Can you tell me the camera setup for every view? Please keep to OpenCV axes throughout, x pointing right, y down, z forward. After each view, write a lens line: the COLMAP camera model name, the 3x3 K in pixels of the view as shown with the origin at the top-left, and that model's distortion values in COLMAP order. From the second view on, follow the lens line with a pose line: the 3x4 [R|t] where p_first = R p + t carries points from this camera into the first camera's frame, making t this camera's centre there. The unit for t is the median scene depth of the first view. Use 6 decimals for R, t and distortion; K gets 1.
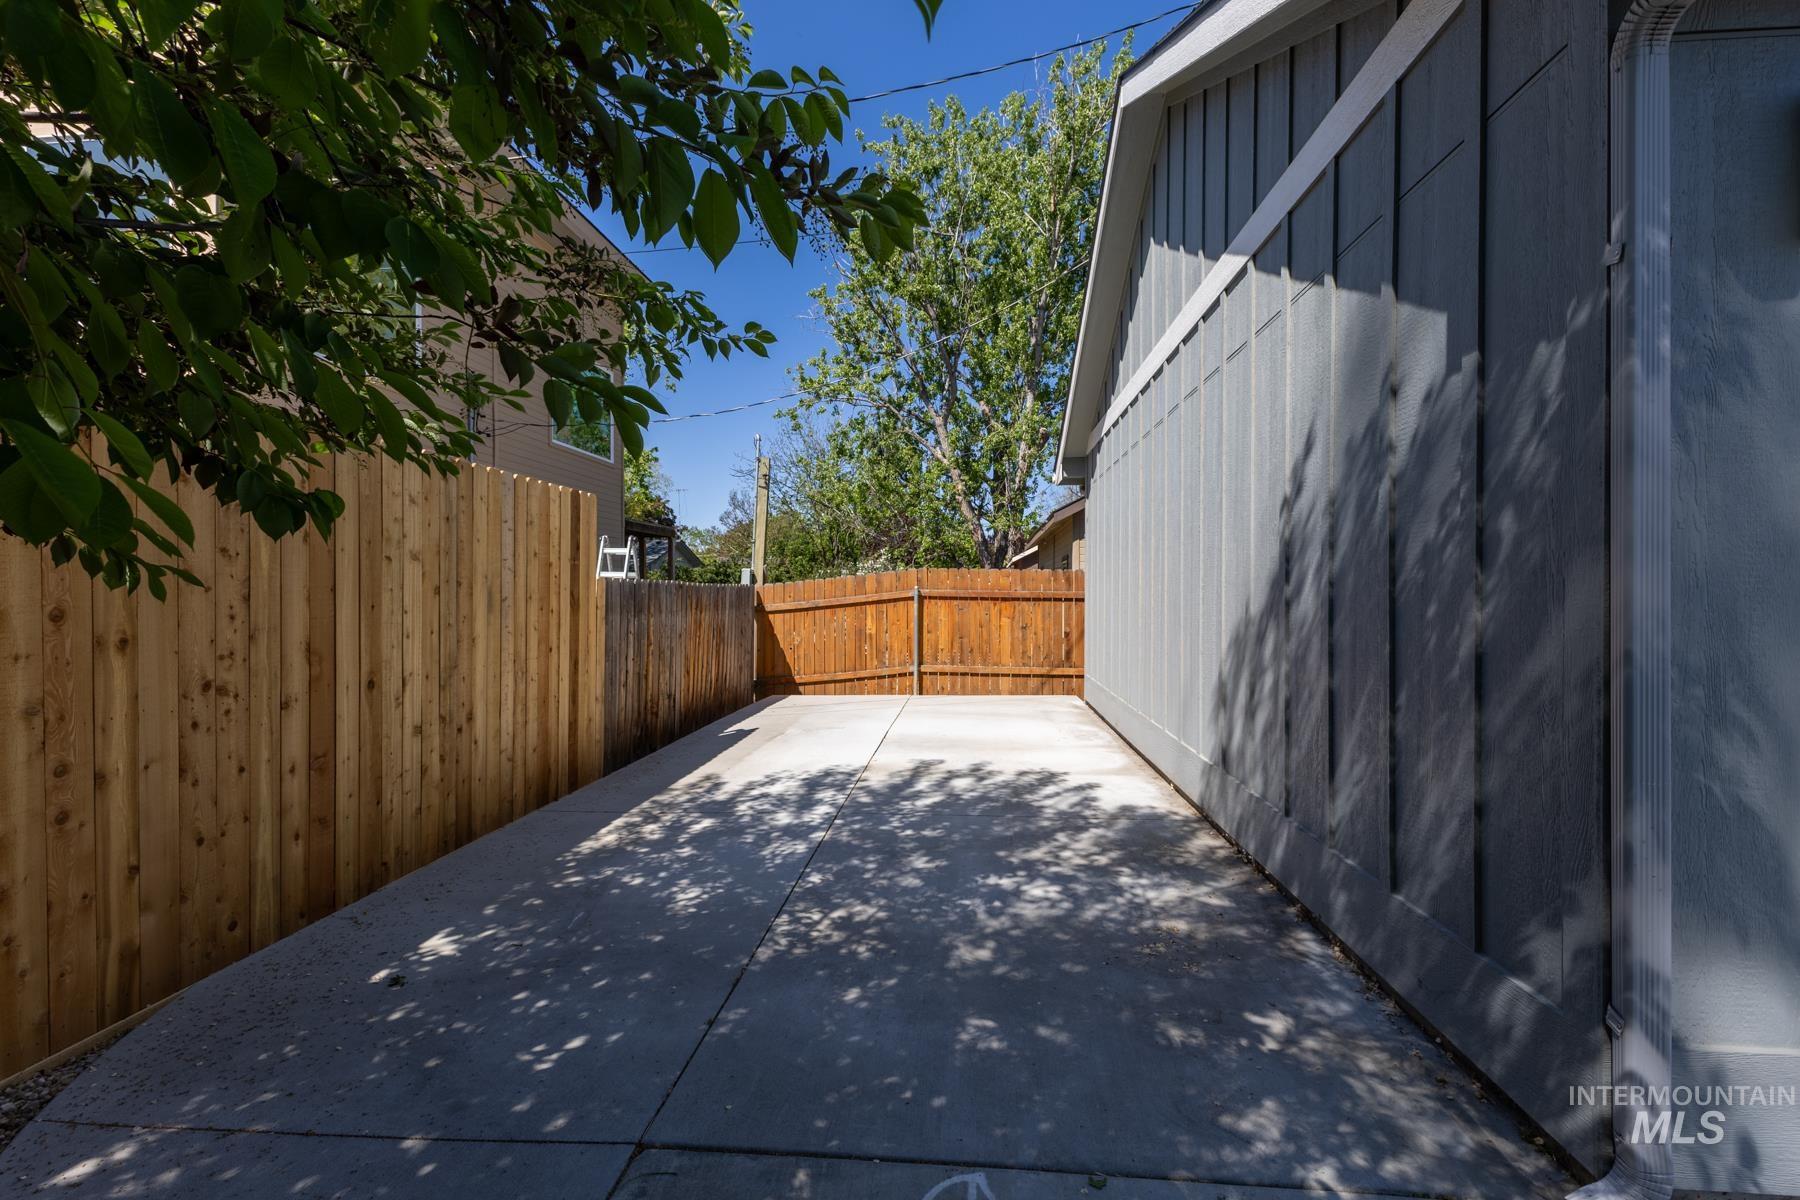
lens RADIAL K [[775.4, 0, 900.4], [0, 775.4, 598.3], [0, 0, 1]] dist [0.003927, 0.000709]
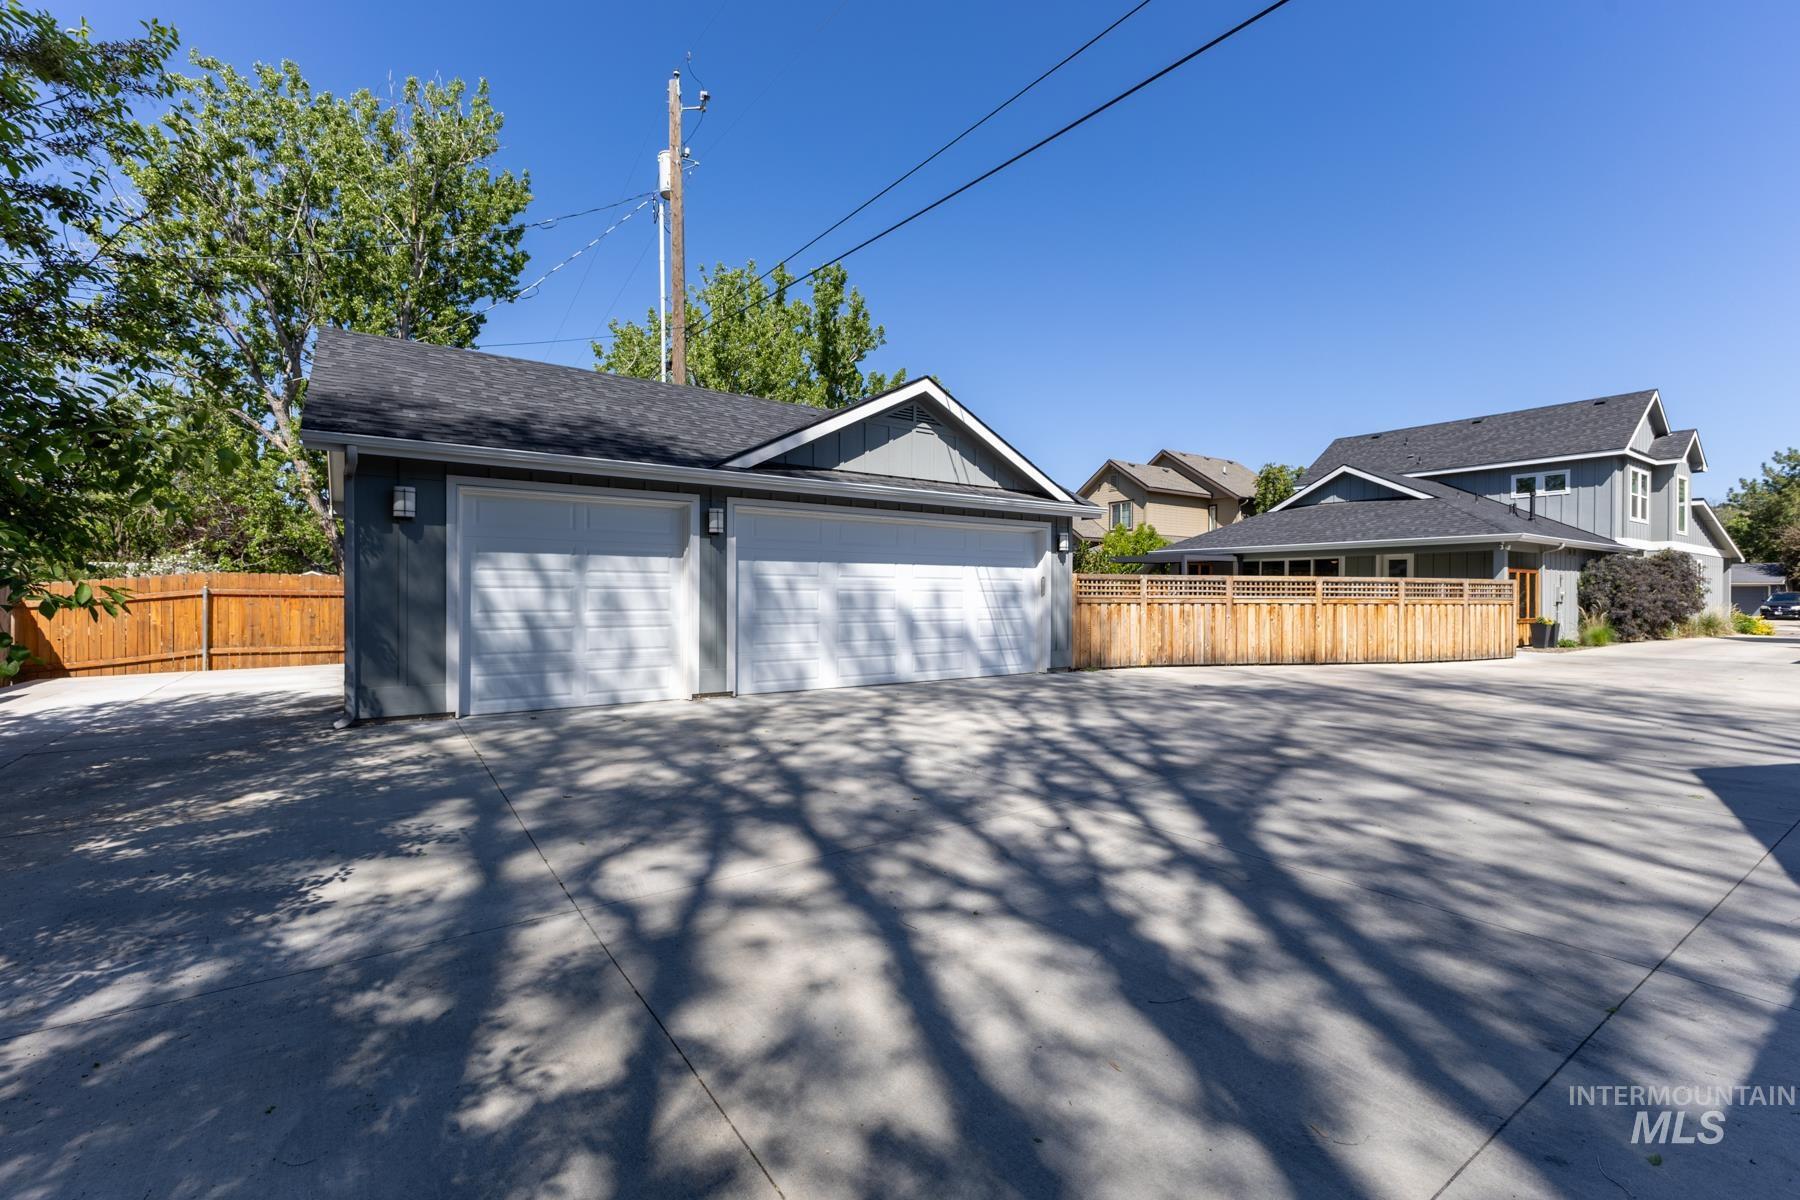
lens RADIAL K [[775.4, 0, 910.4], [0, 775.4, 602.2], [0, 0, 1]] dist [0.003927, 0.000709]
pose [[0.761187, -0.006238, 0.648502, 0.023157], [0.000999, 0.999964, 0.008446, 0.000188], [-0.648531, -0.005781, 0.761166, -0.227829]]
